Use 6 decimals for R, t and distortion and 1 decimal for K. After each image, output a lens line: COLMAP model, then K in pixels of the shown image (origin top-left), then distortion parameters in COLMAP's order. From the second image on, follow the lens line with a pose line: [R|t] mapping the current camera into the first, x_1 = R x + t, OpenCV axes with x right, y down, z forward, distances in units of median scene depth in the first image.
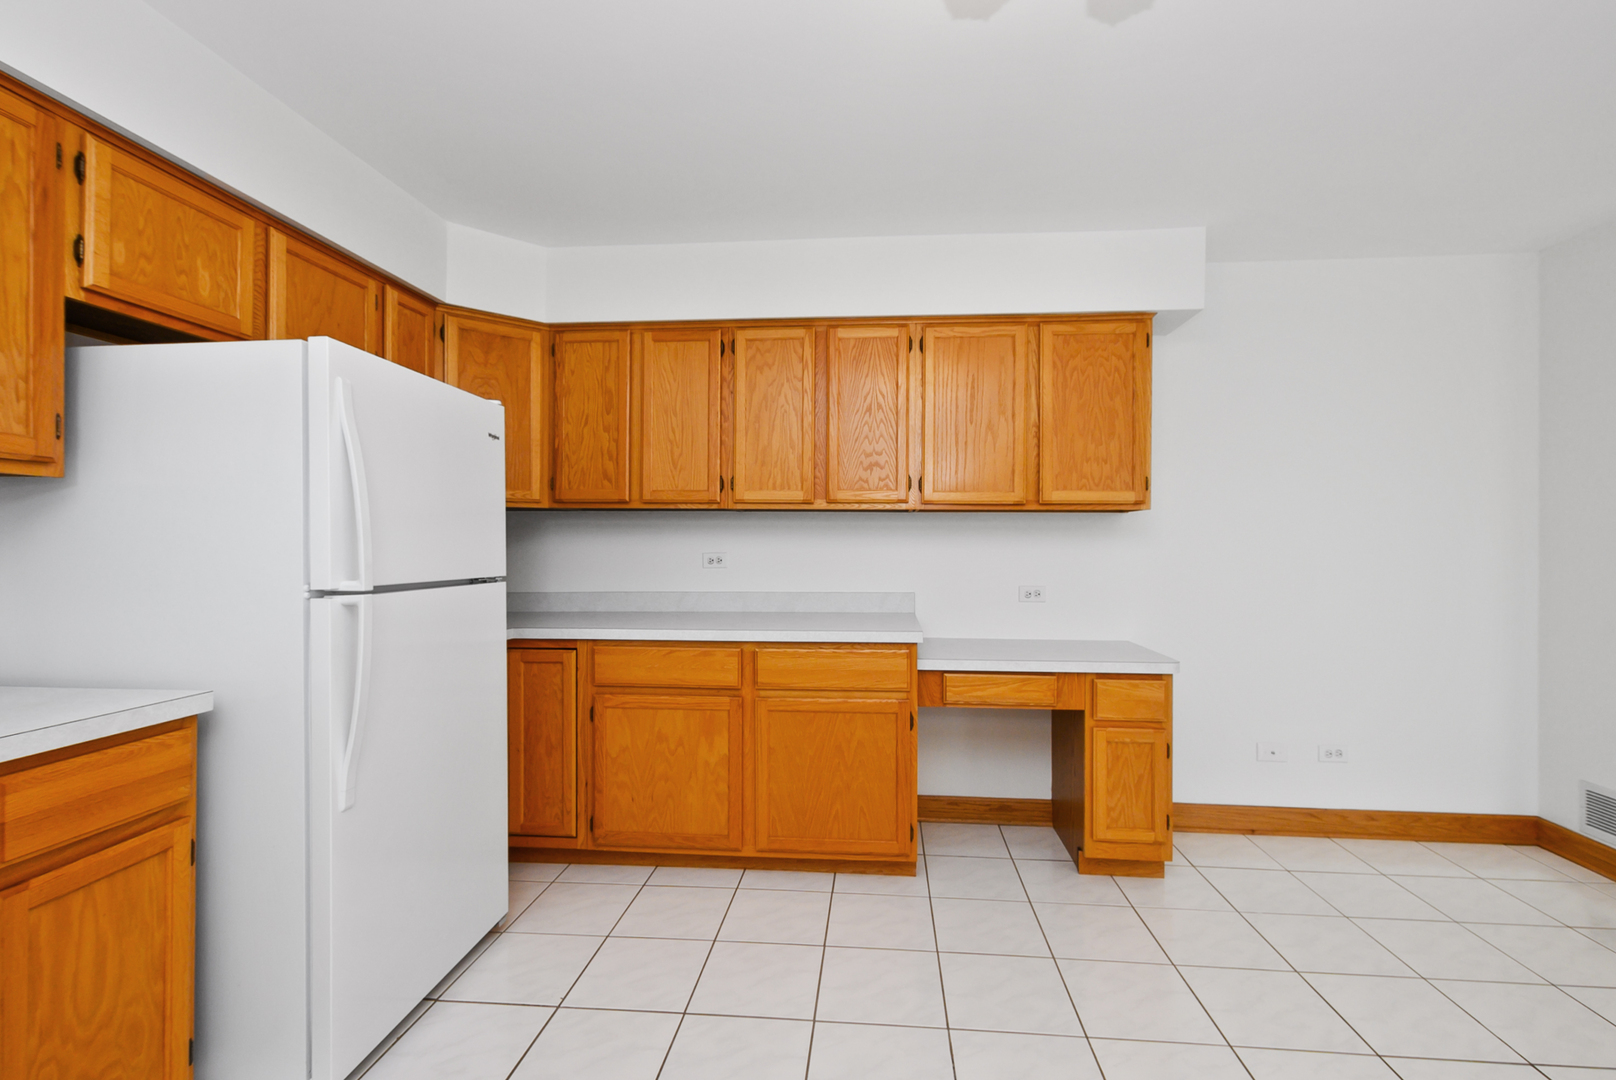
lens RADIAL K [[713.6, 0, 820.2], [0, 713.6, 539.4], [0, 0, 1]] dist [0.010476, -0.003683]
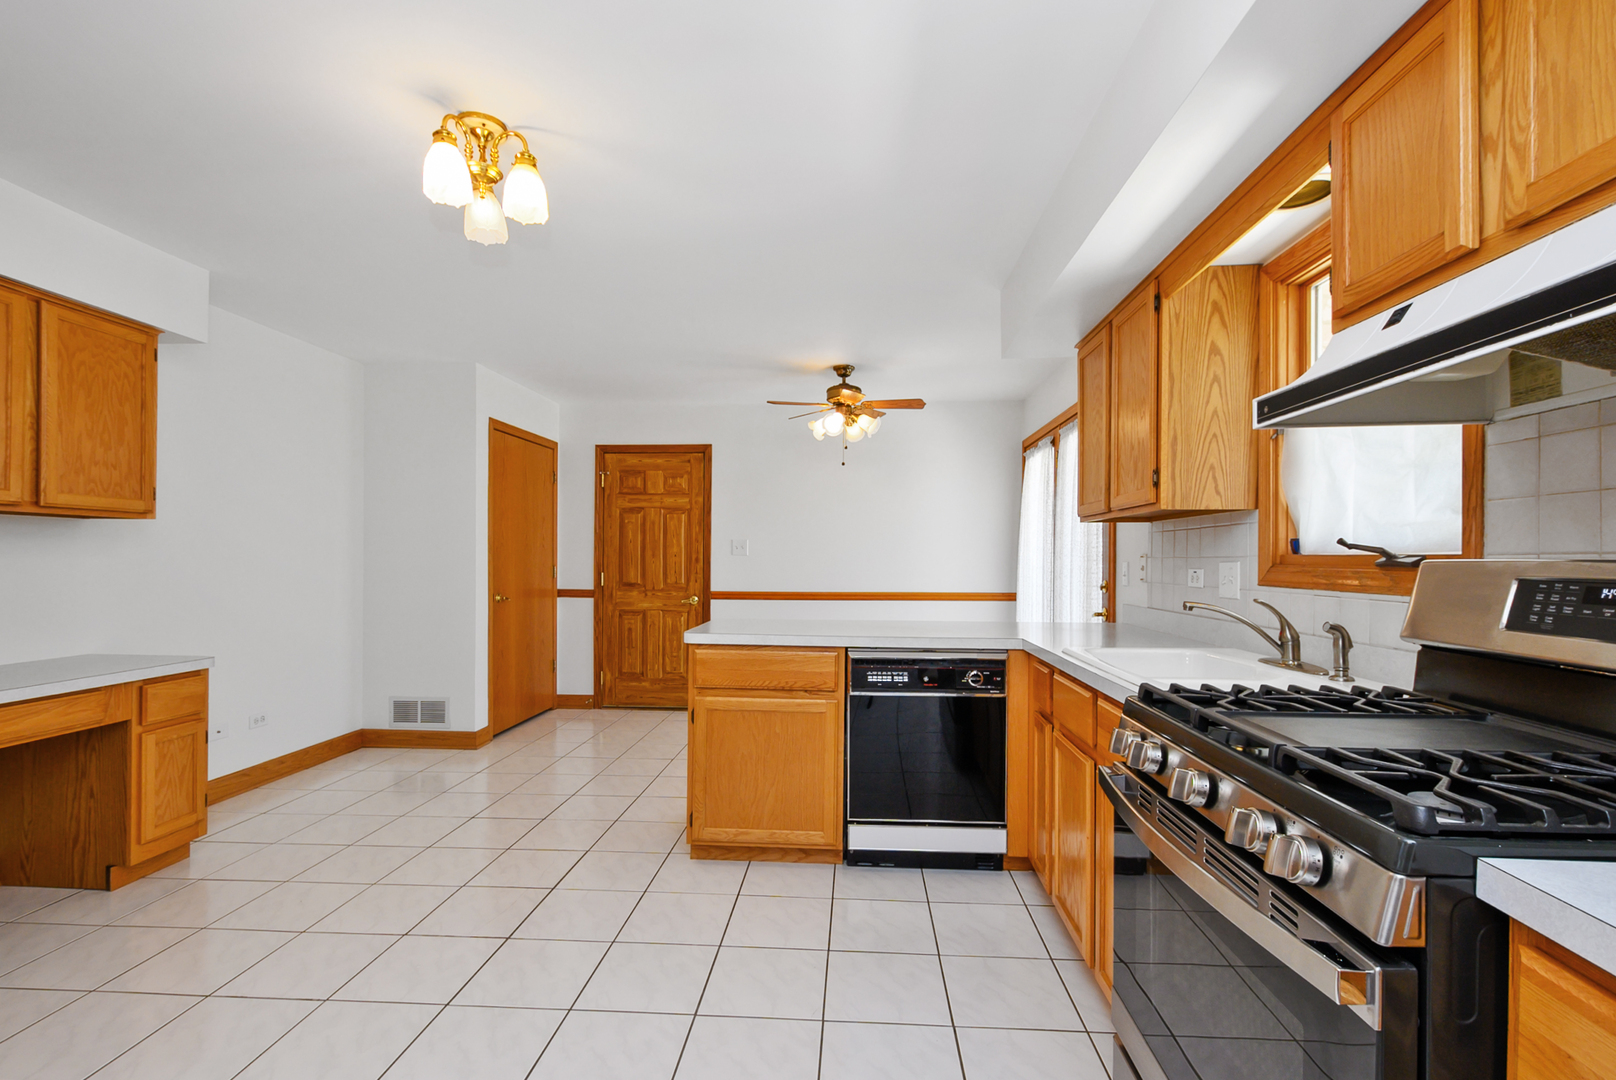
lens RADIAL K [[713.6, 0, 825.8], [0, 713.6, 555.5], [0, 0, 1]] dist [0.010476, -0.003683]
pose [[-0.036508, -0.002481, 0.999330, -0.614718], [-0.011134, 0.999936, 0.002075, -0.002005], [-0.999271, -0.011050, -0.036533, 0.066837]]
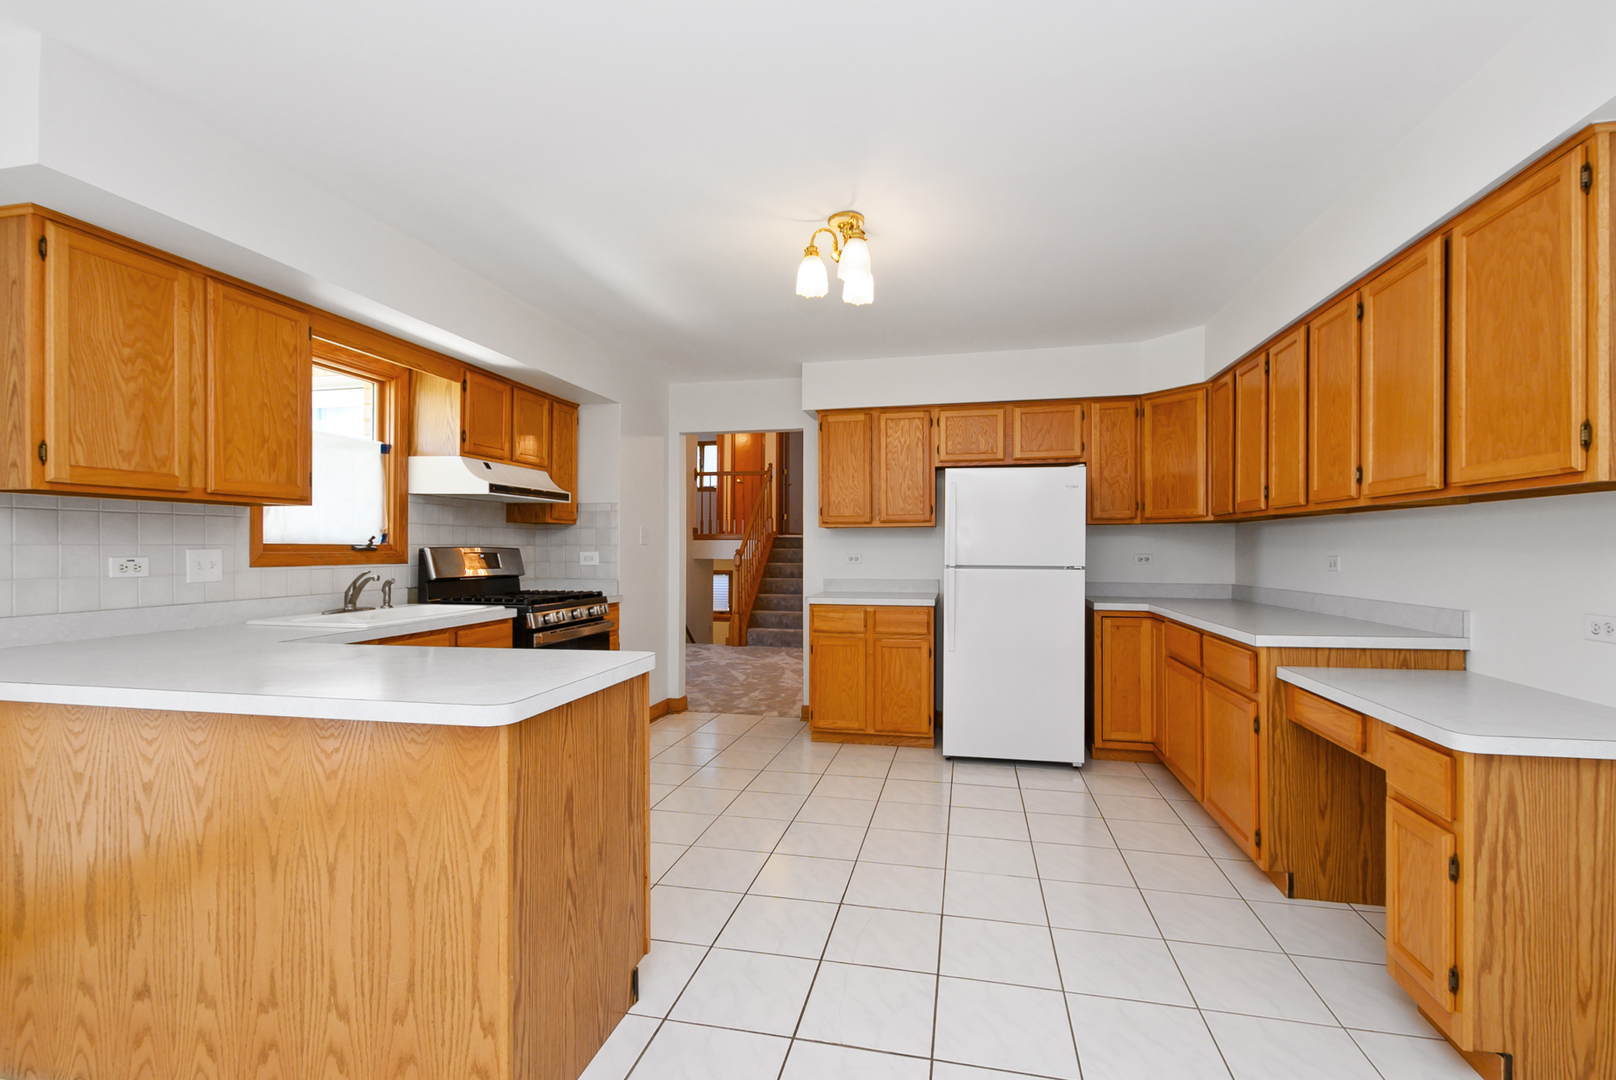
lens RADIAL K [[713.6, 0, 822.6], [0, 713.6, 549.6], [0, 0, 1]] dist [0.010476, -0.003683]
pose [[-0.116977, -0.001802, -0.993133, 1.081145], [0.006195, 0.999978, -0.002544, 0.009184], [0.993115, -0.006450, -0.116963, 0.473312]]
